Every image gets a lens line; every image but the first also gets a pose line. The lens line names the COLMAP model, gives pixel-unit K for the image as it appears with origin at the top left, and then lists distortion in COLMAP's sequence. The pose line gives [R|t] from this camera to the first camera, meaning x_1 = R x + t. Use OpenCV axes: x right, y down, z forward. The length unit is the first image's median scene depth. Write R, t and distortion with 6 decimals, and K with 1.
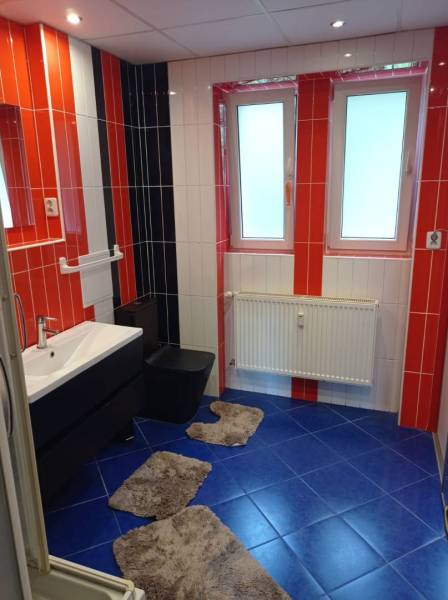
lens RADIAL K [[449.9, 0, 224.0], [0, 449.9, 300.0], [0, 0, 1]] dist [0.015633, -0.006441]
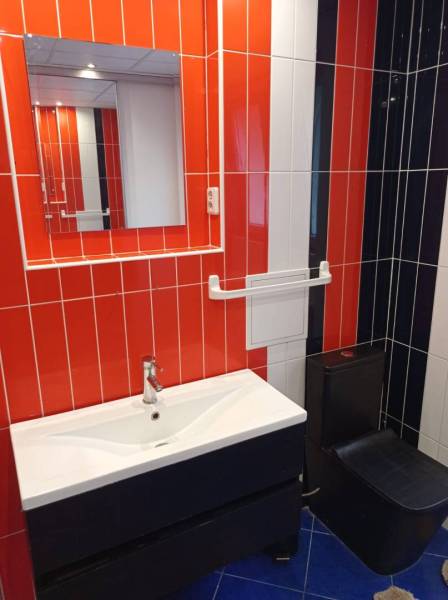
lens RADIAL K [[449.9, 0, 224.0], [0, 449.9, 300.0], [0, 0, 1]] dist [0.015633, -0.006441]
pose [[0.738626, 0.175079, -0.650983, 0.096334], [-0.162358, 0.983461, 0.080280, -0.109413], [0.654272, 0.046396, 0.754835, 0.476341]]
